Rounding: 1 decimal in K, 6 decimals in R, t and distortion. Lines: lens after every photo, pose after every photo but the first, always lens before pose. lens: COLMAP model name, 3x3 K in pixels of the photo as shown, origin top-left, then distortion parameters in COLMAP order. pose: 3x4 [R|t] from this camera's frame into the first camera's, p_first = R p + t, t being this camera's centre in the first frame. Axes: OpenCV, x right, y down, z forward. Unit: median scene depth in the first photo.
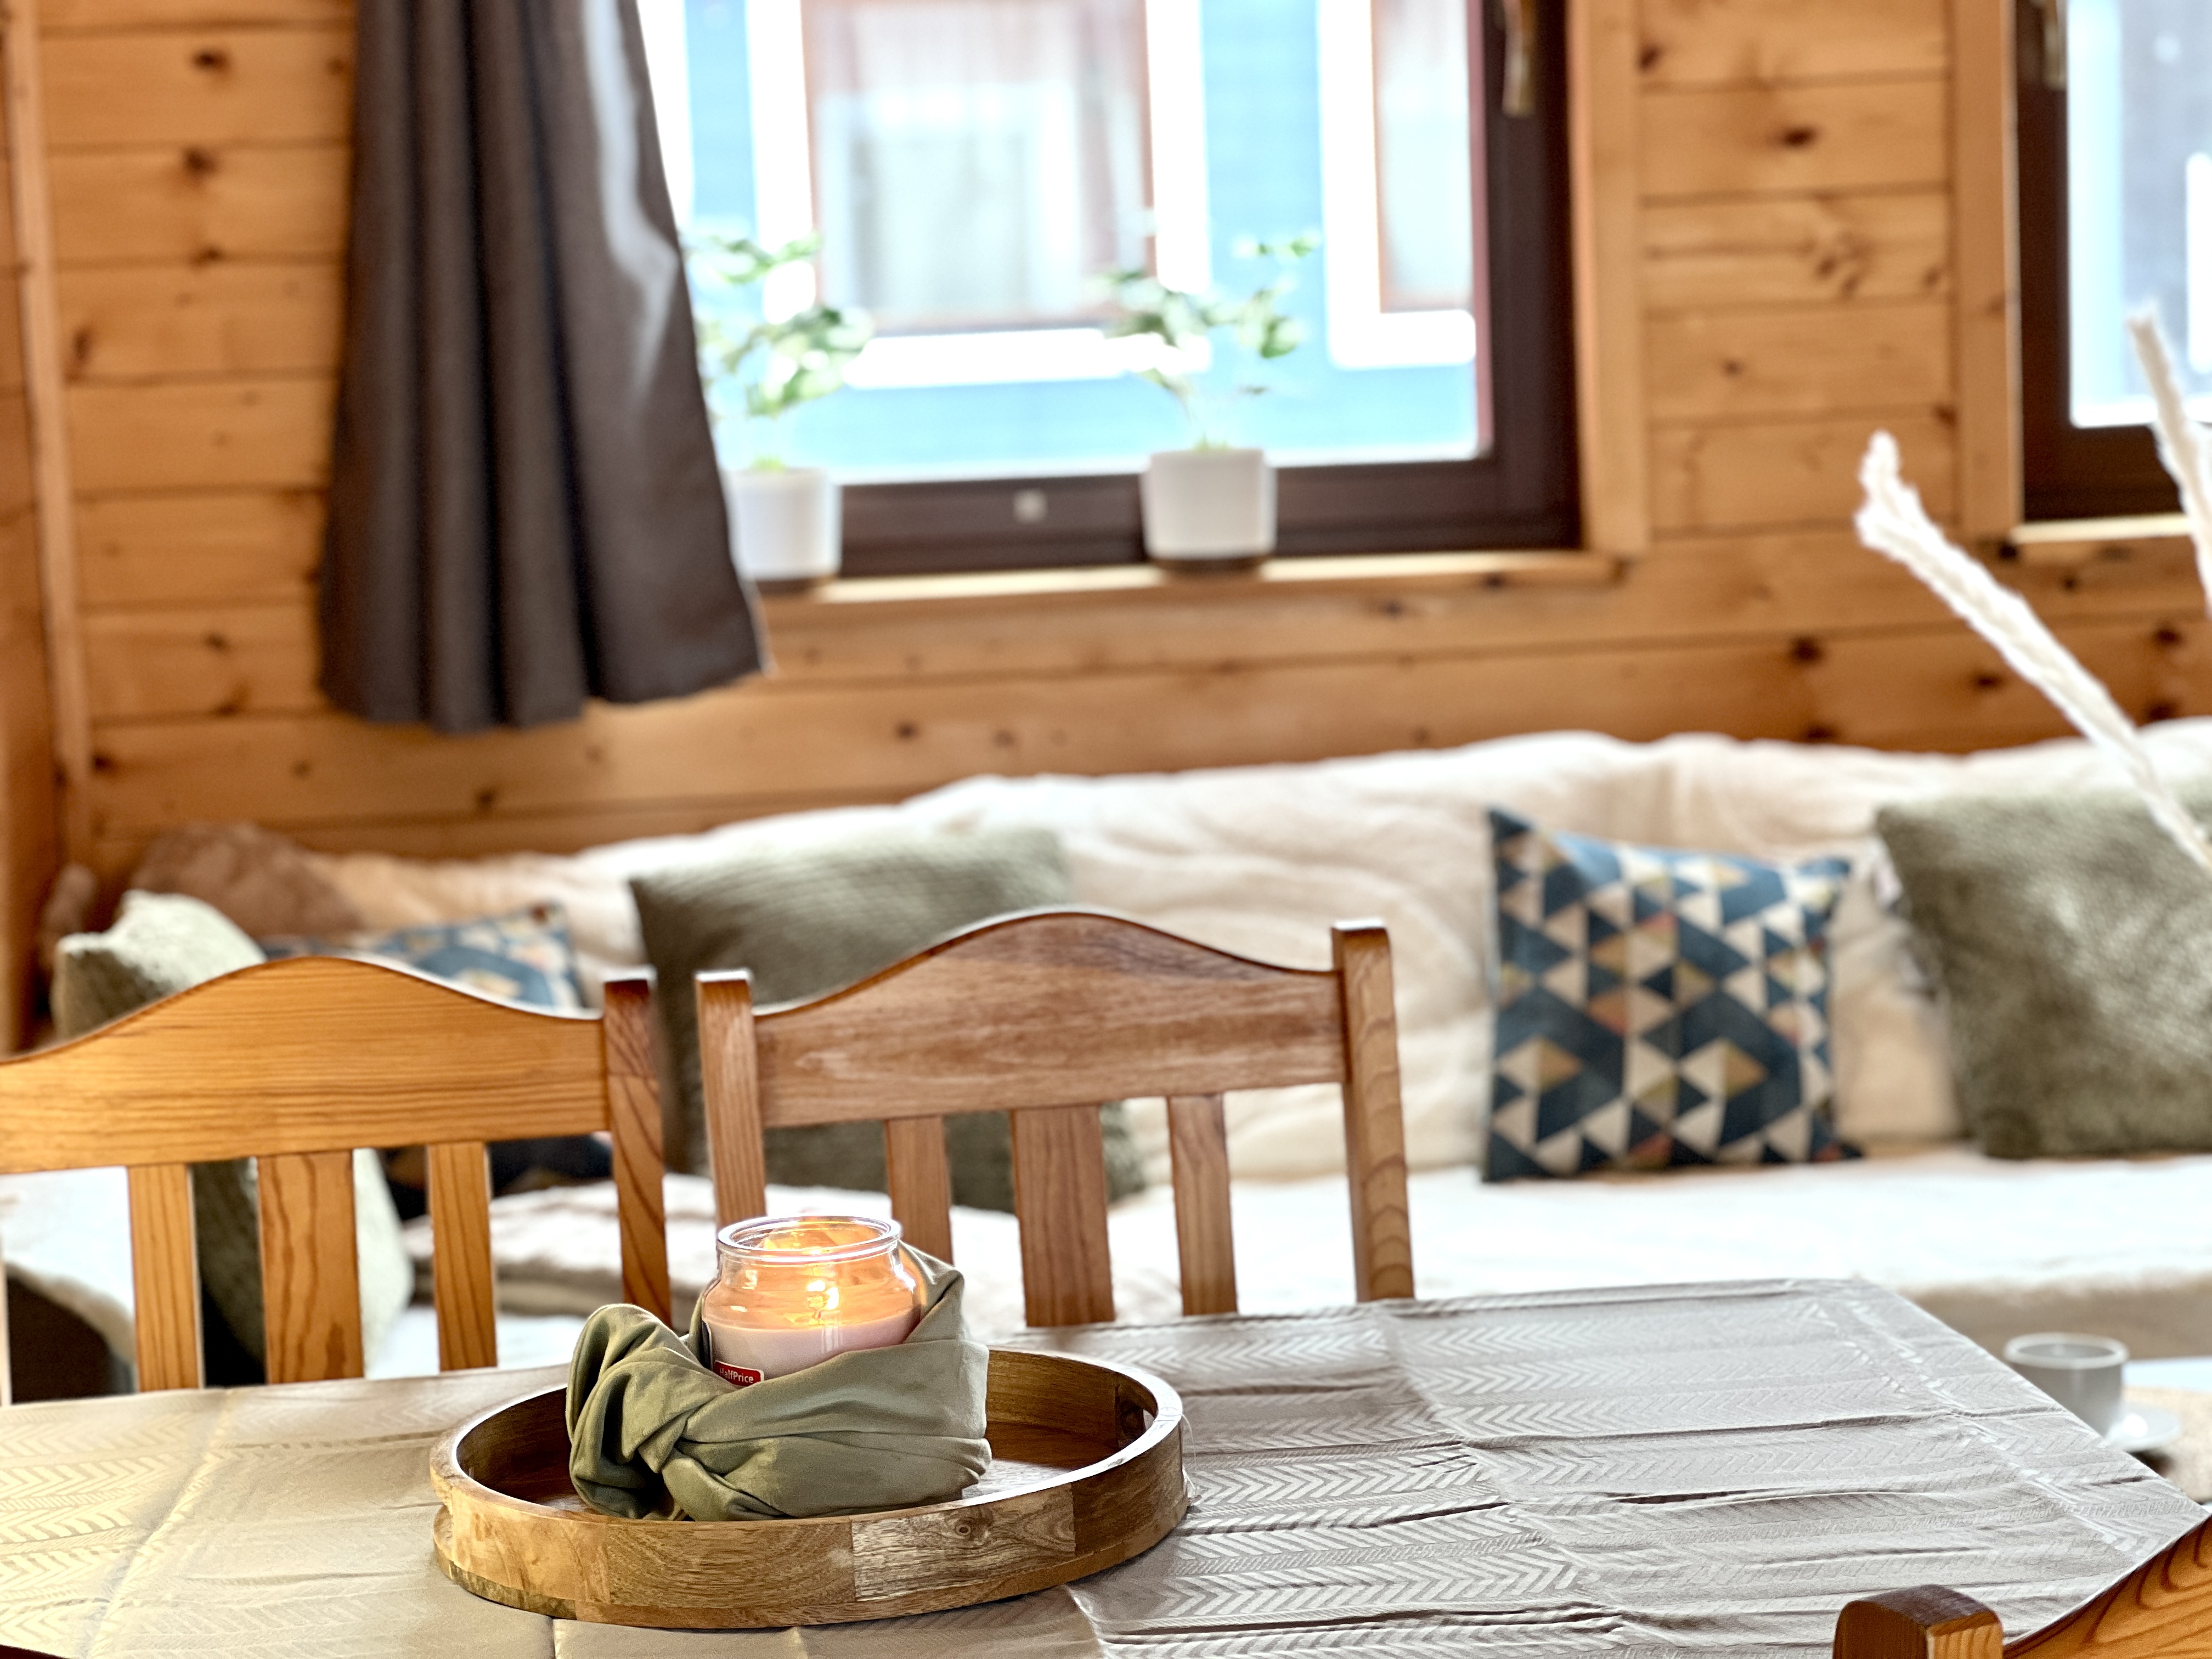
lens RADIAL K [[5025.9, 0, 1096.9], [0, 5025.9, 843.6], [0, 0, 1]] dist [0.150601, 0.000000]
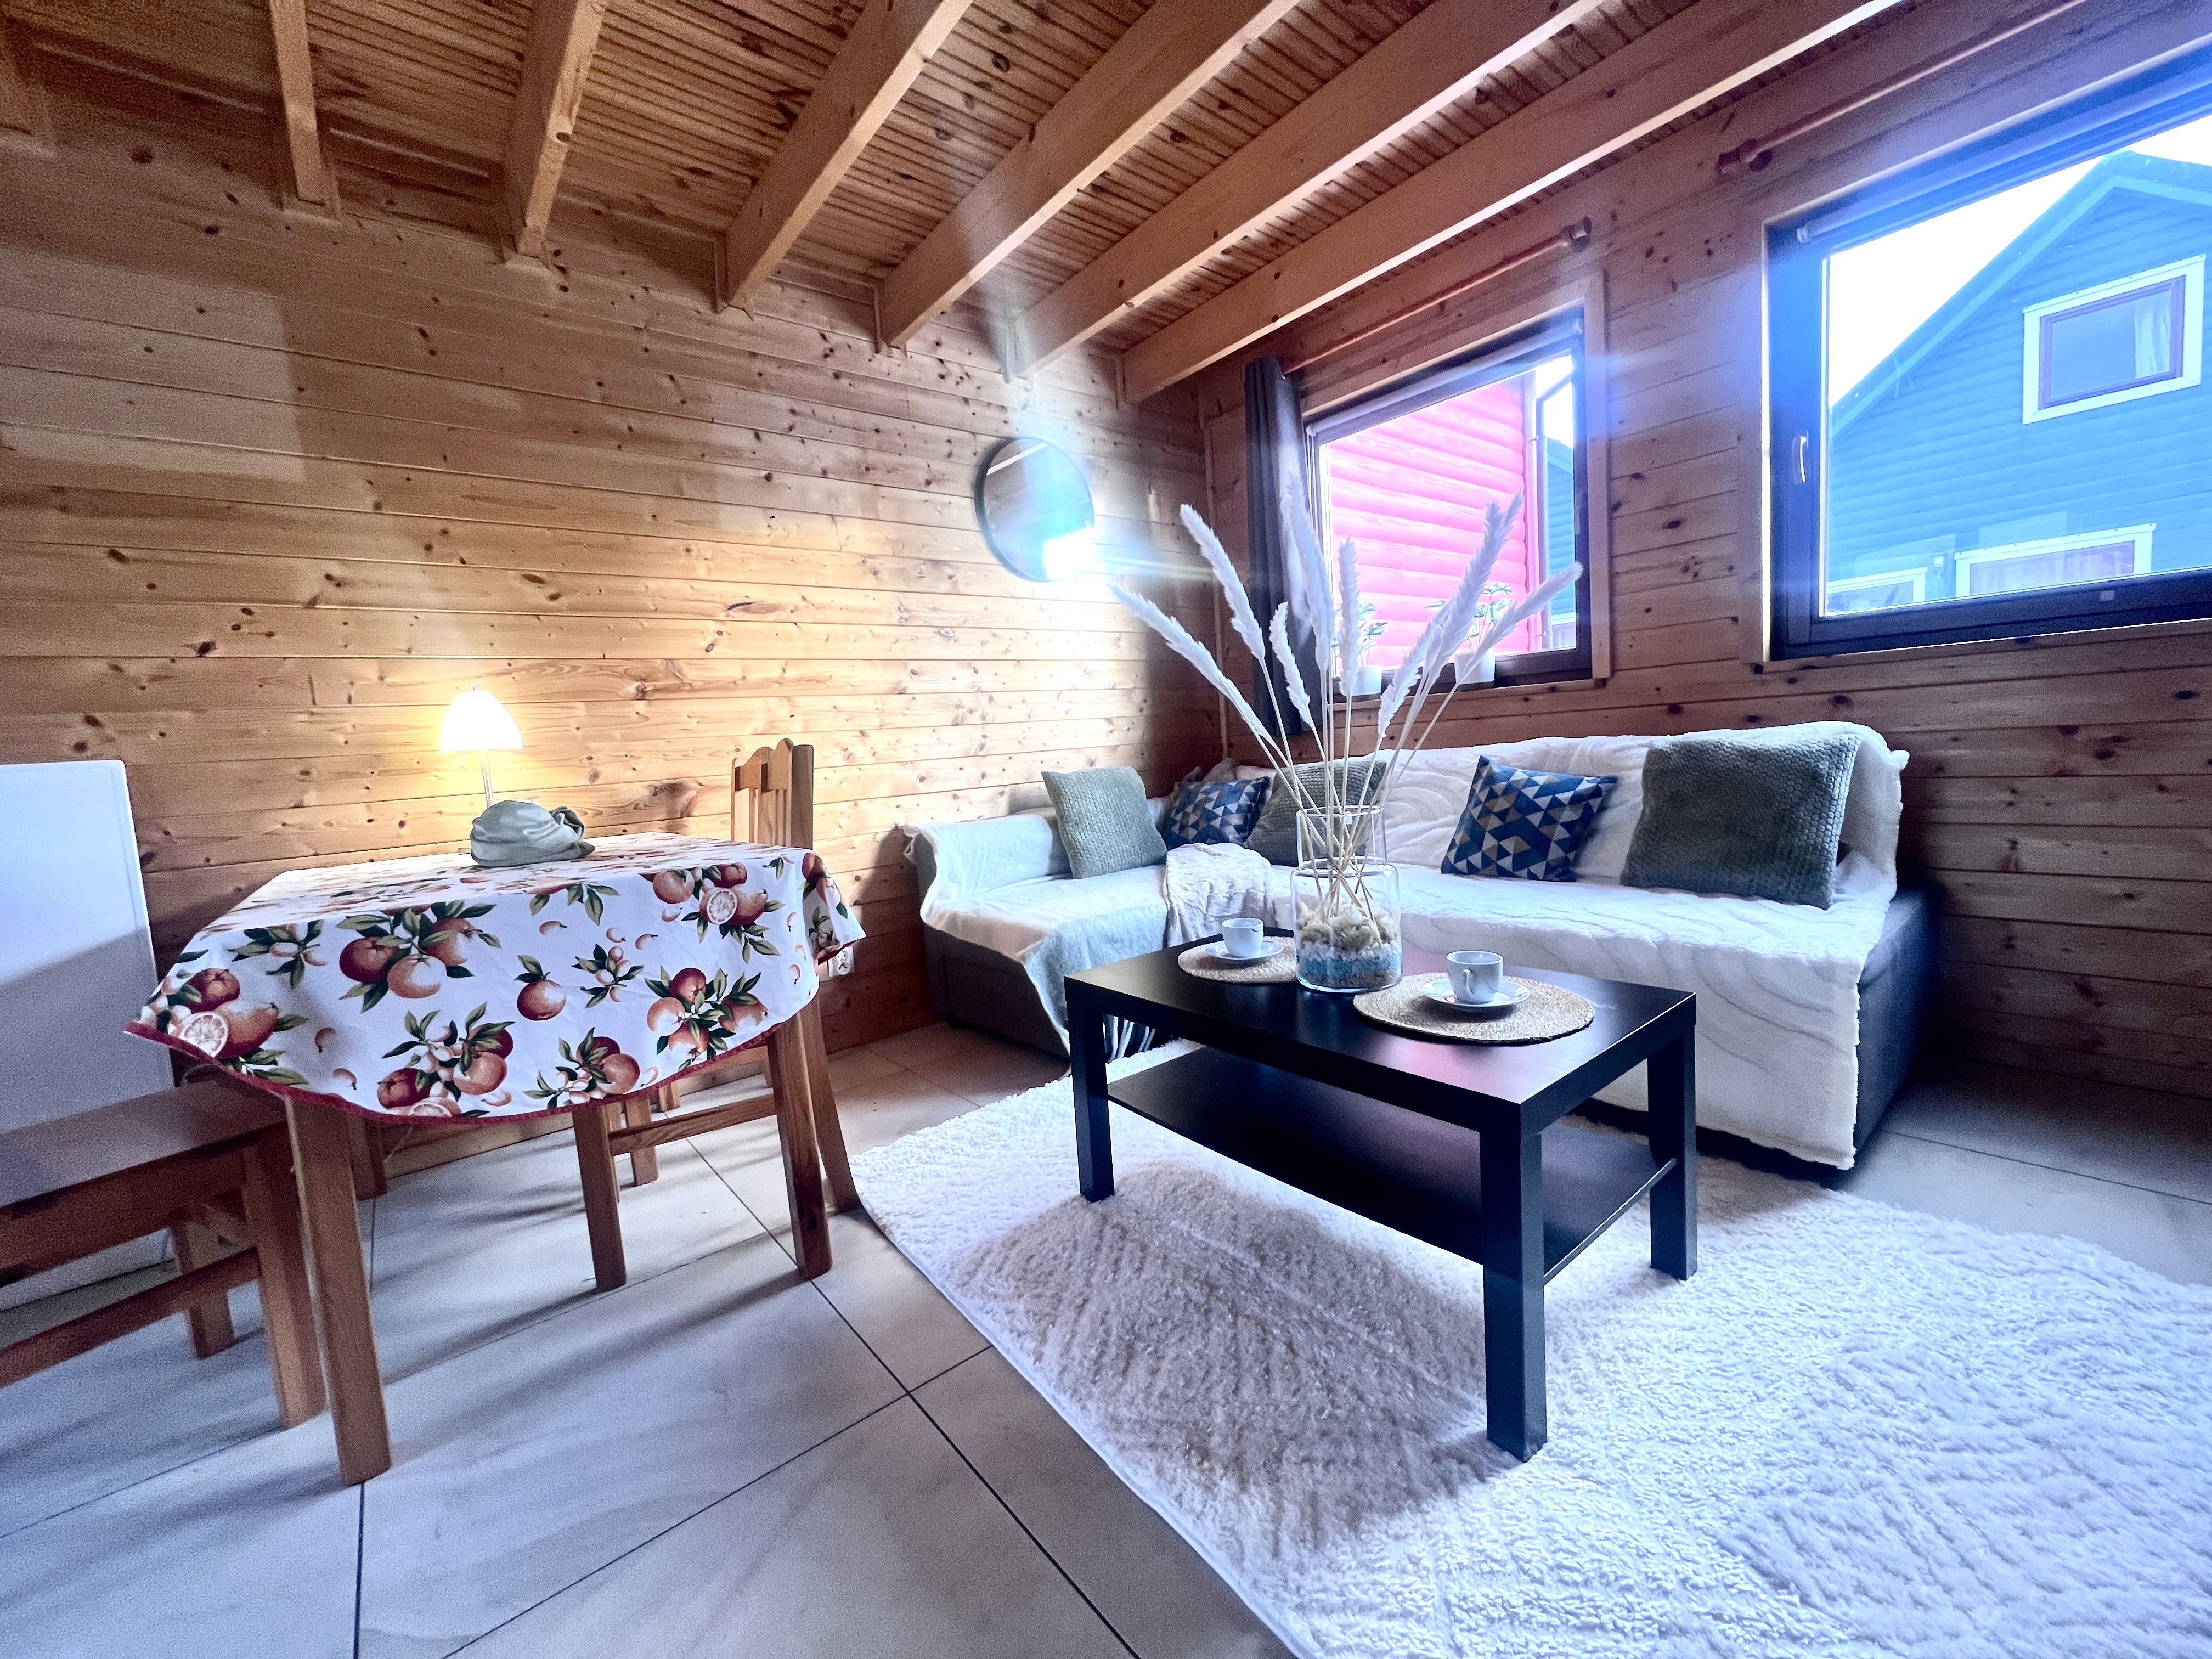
lens RADIAL K [[880.2, 0, 1106.4], [0, 880.2, 828.6], [0, 0, 1]] dist [0.000223, 0.000013]
pose [[0.550664, 0.082282, -0.830662, 0.403636], [-0.050611, 0.996590, 0.065168, 0.013286], [0.833191, 0.006155, 0.552950, 0.492210]]
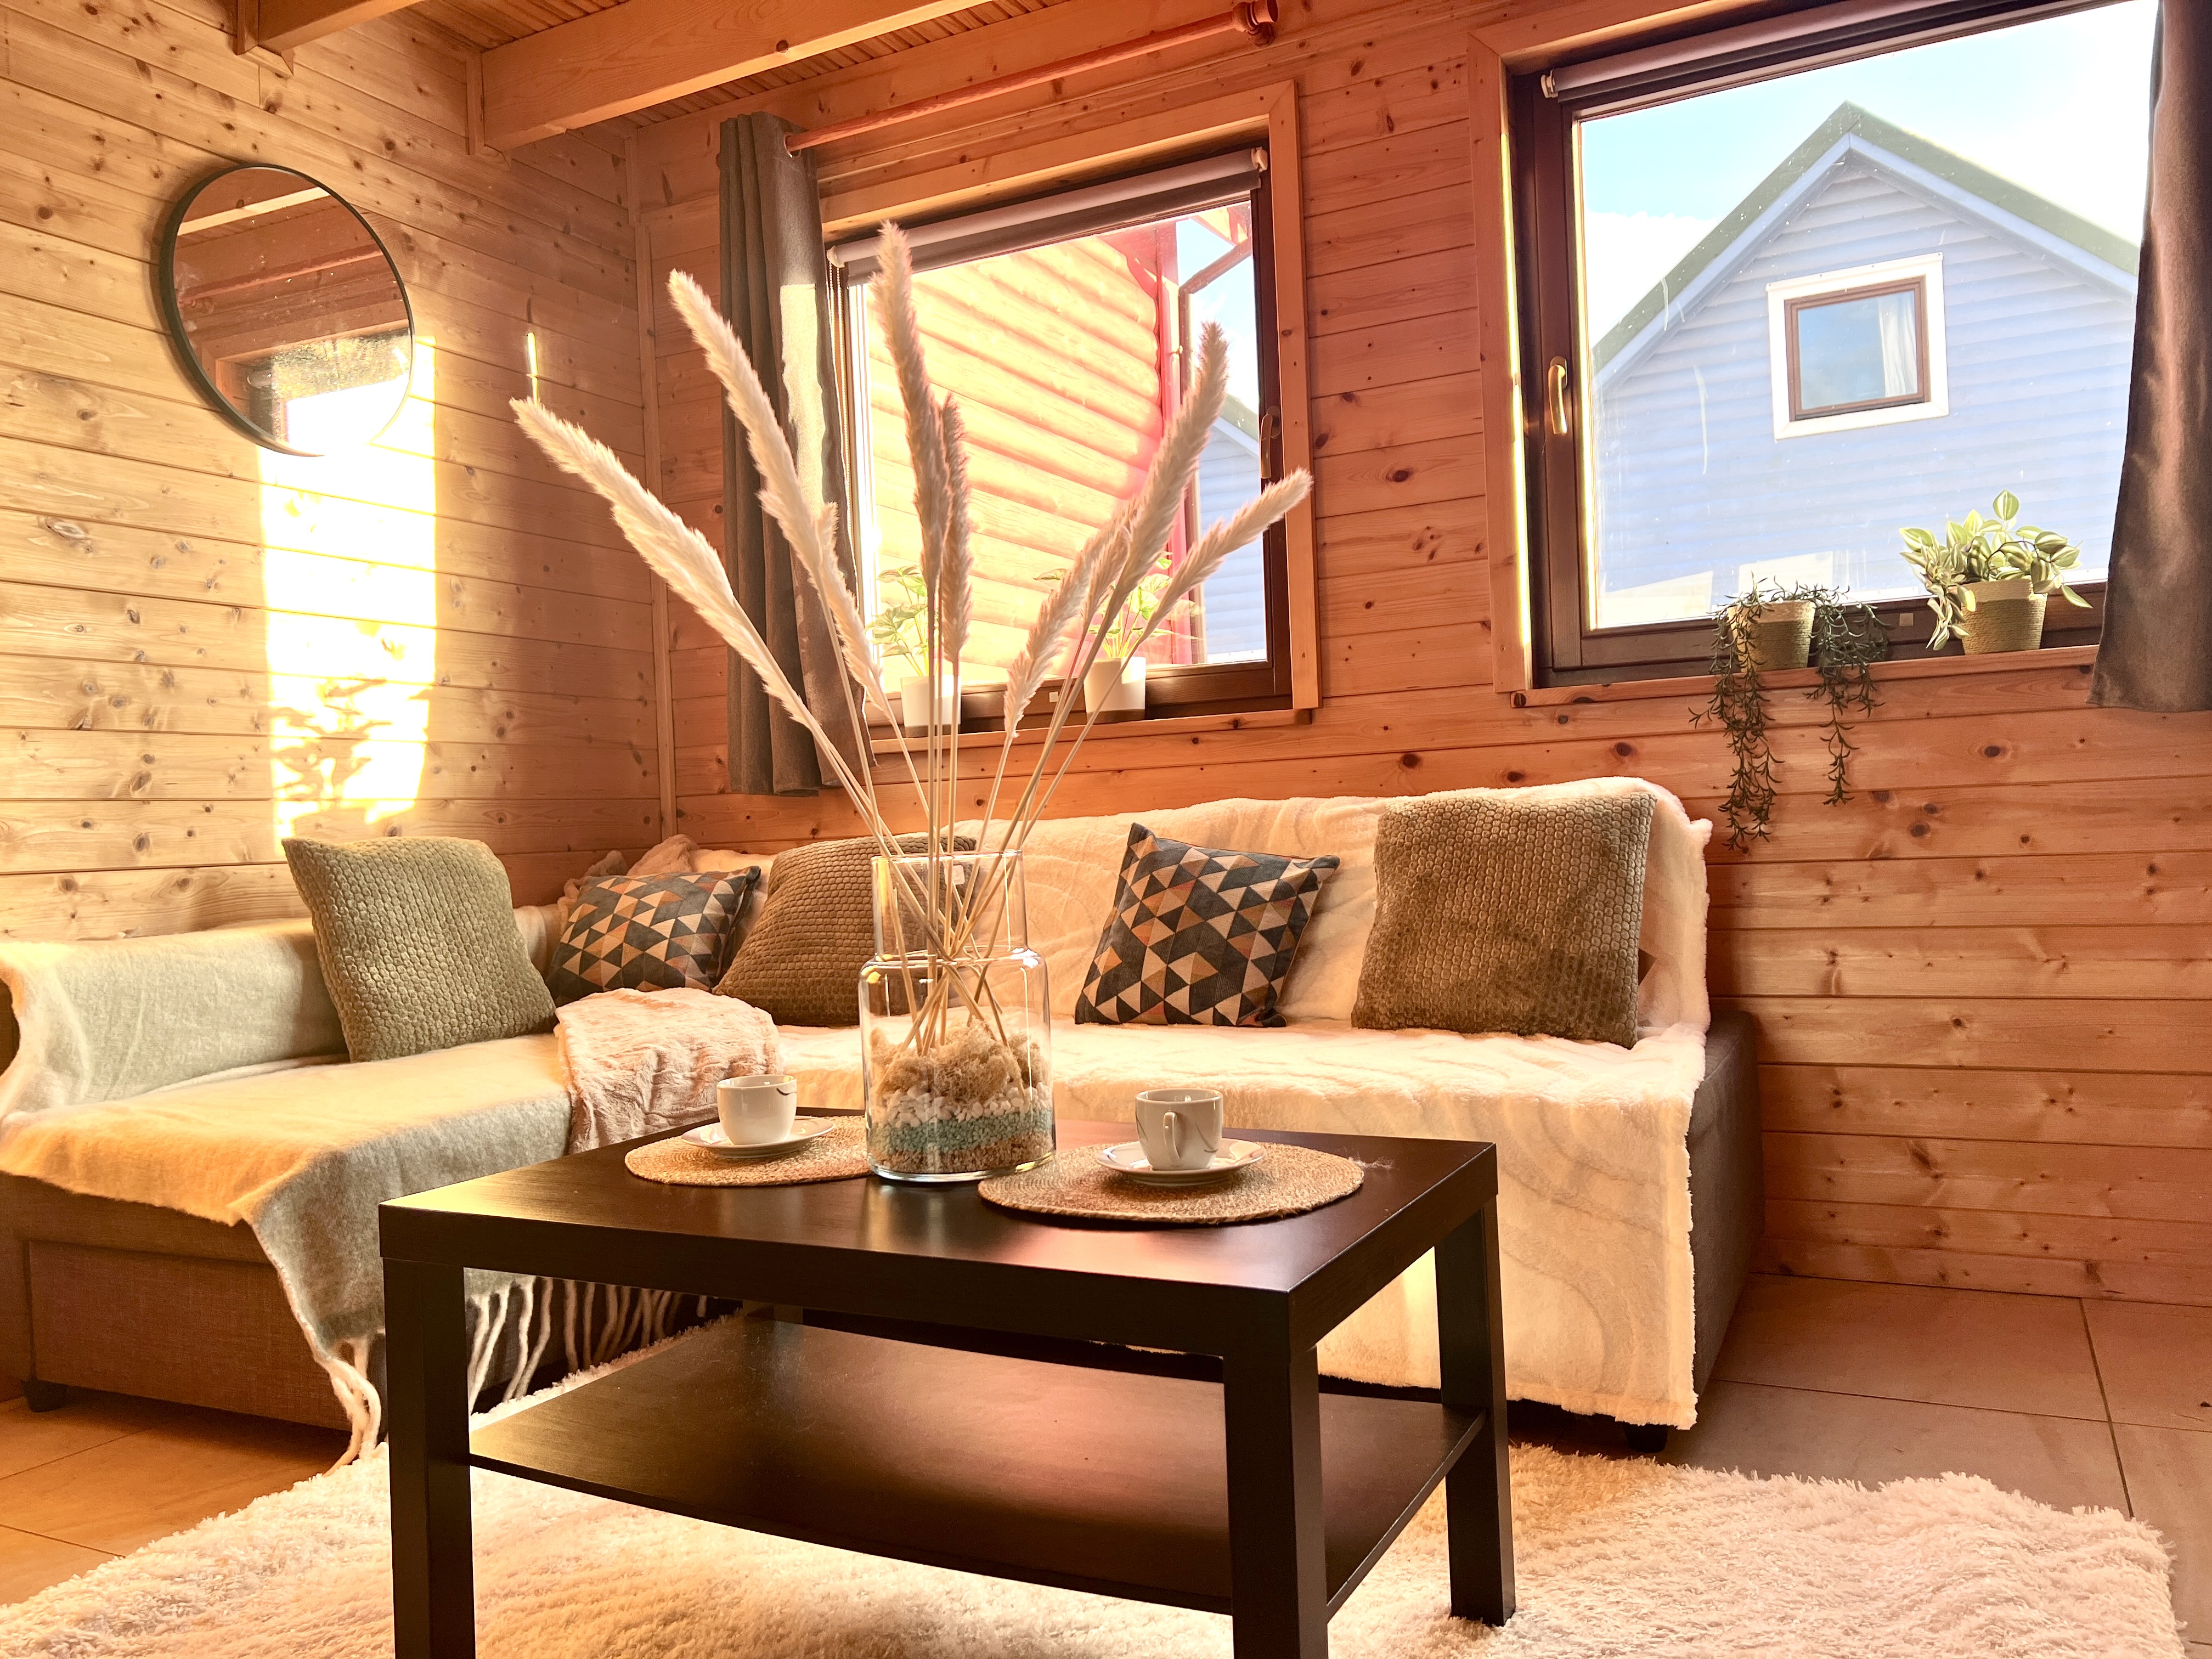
lens RADIAL K [[1671.3, 0, 1095.5], [0, 1671.3, 837.9], [0, 0, 1]] dist [0.051779, -0.065089]
pose [[0.838699, 0.007541, -0.544544, 0.394334], [-0.058011, 0.995452, -0.075563, 0.043793], [0.541497, 0.094964, 0.835322, 0.472303]]
